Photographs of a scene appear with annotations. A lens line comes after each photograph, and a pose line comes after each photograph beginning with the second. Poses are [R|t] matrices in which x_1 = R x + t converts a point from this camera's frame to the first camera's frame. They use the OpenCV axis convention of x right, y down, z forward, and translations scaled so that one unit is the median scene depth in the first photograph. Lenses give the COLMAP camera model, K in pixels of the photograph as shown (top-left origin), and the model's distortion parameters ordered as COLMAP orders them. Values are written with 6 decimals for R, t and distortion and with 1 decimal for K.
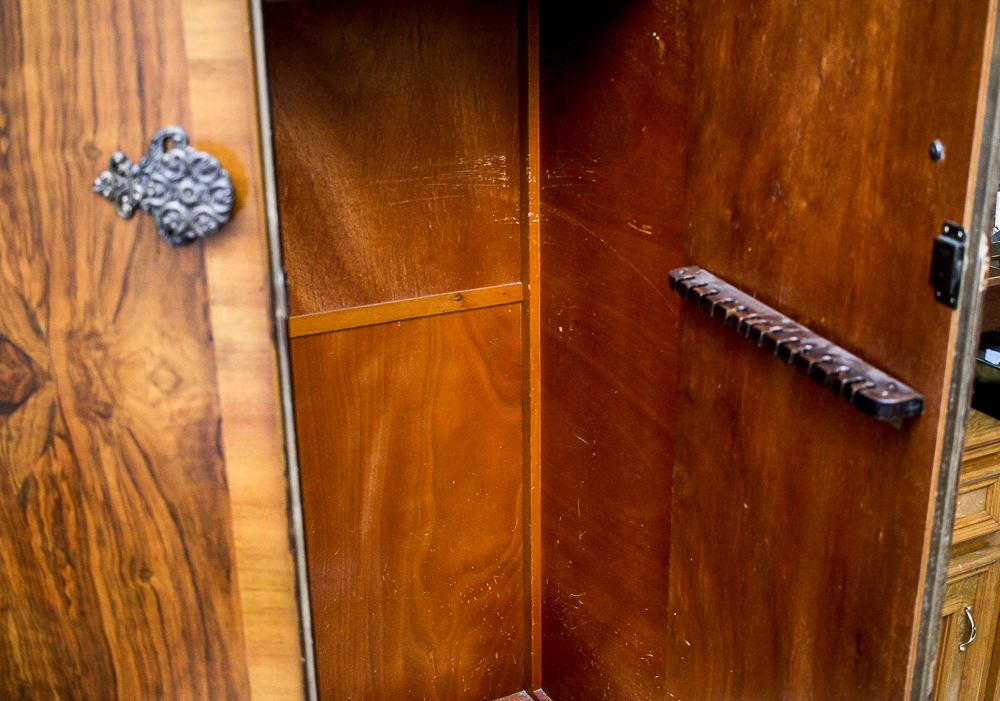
lens RADIAL K [[1183.2, 0, 529.0], [0, 1183.2, 360.7], [0, 0, 1]] dist [-0.102635, 0.015441]
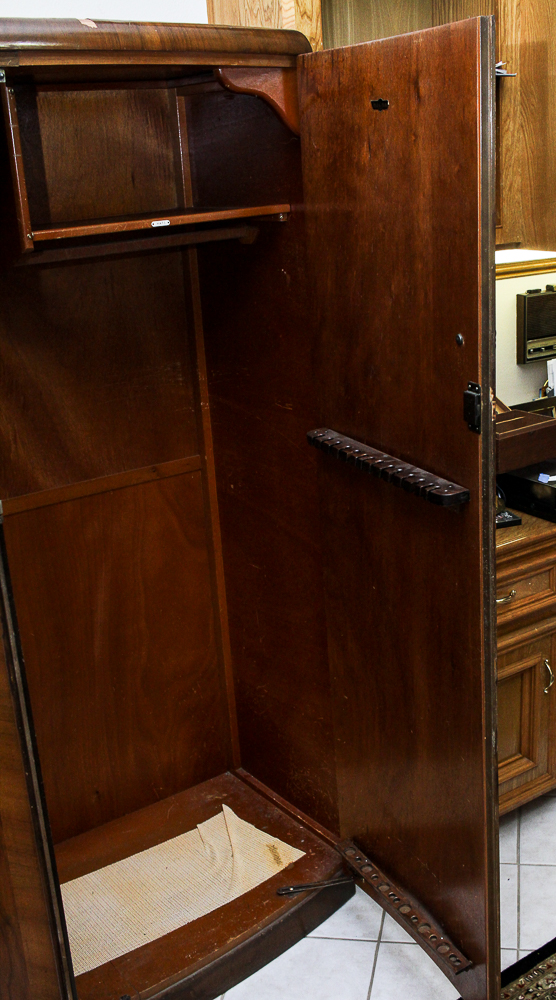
lens RADIAL K [[1118.2, 0, 350.7], [0, 1118.2, 497.9], [0, 0, 1]] dist [-0.113689, 0.015600]
pose [[0.985005, -0.087940, 0.148430, -0.043311], [0.094208, 0.994911, -0.035728, 0.064099], [-0.144532, 0.049176, 0.988277, -0.398792]]
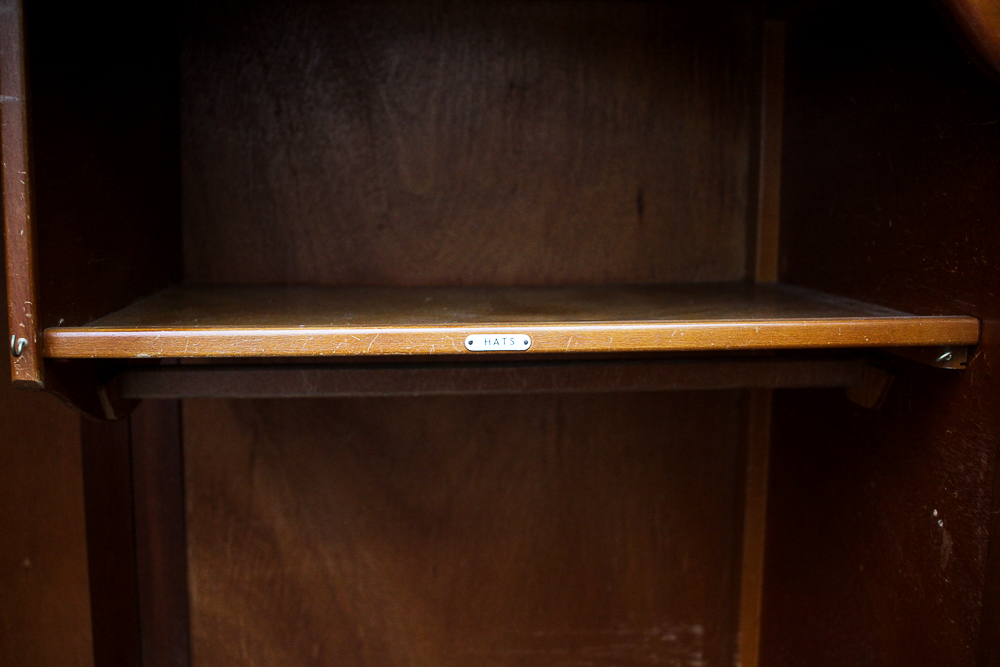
lens RADIAL K [[1114.0, 0, 500.0], [0, 1114.0, 333.5], [0, 0, 1]] dist [-0.135752, 0.150161]
pose [[0.913025, 0.067967, -0.402202, 0.138644], [-0.153601, 0.970728, -0.184644, -0.281818], [0.377879, 0.230363, 0.896739, 0.622843]]
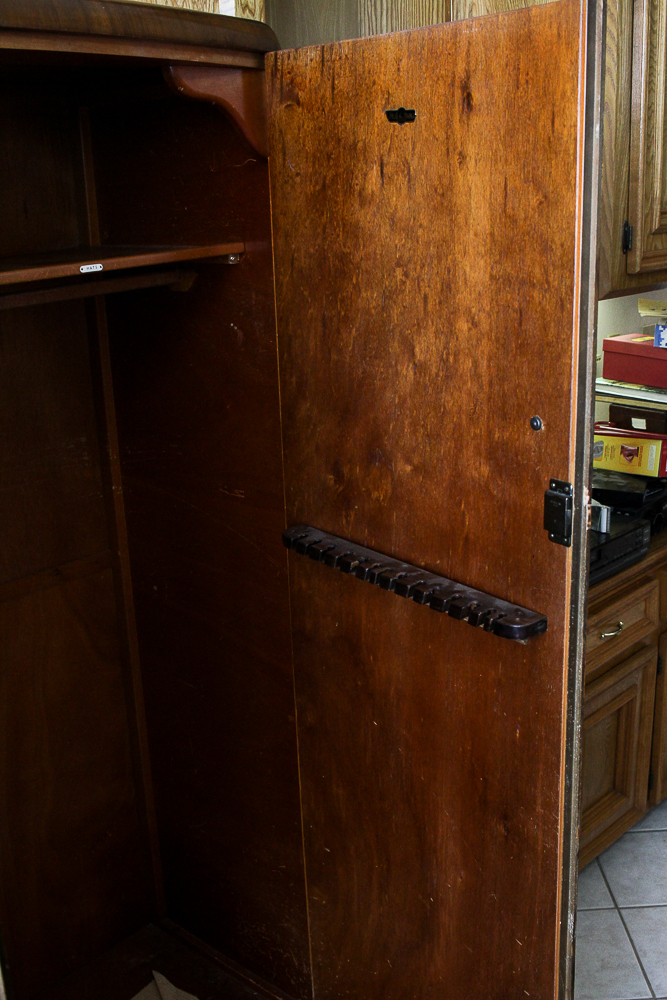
lens RADIAL K [[1114.0, 0, 348.9], [0, 1114.0, 498.9], [0, 0, 1]] dist [-0.135752, 0.150161]
pose [[0.939751, -0.120706, 0.319839, -0.176597], [0.140683, 0.989246, -0.040015, -0.060430], [-0.311570, 0.082600, 0.946626, -0.049586]]
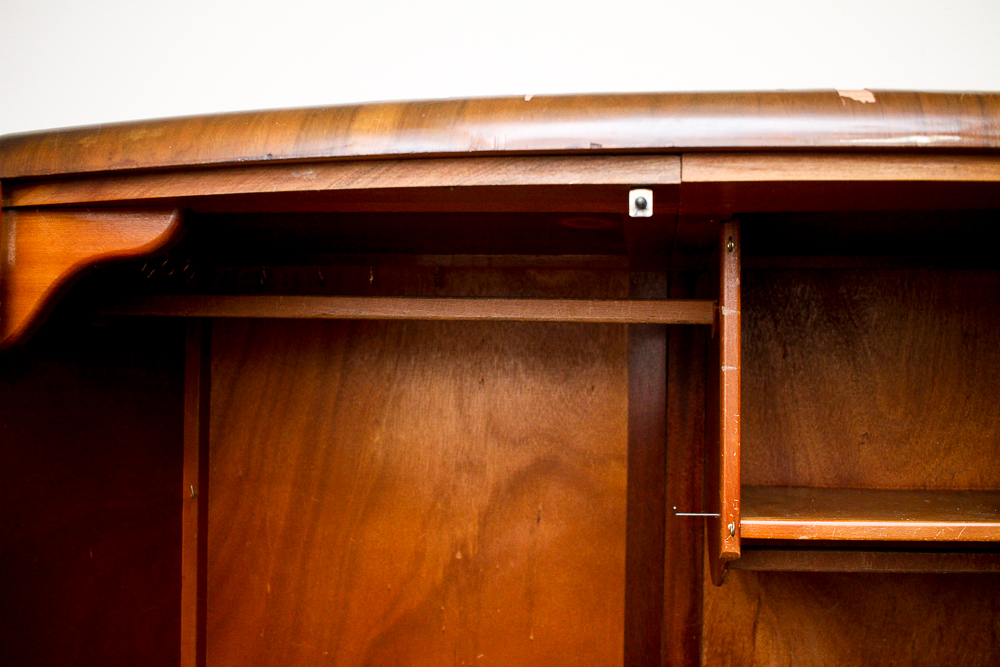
lens RADIAL K [[1114.0, 0, 500.0], [0, 1114.0, 333.5], [0, 0, 1]] dist [-0.135752, 0.150161]
pose [[0.803556, -0.006582, -0.595193, 0.077358], [-0.220250, 0.925677, -0.307591, -0.204423], [0.552981, 0.378258, 0.742384, 0.335024]]
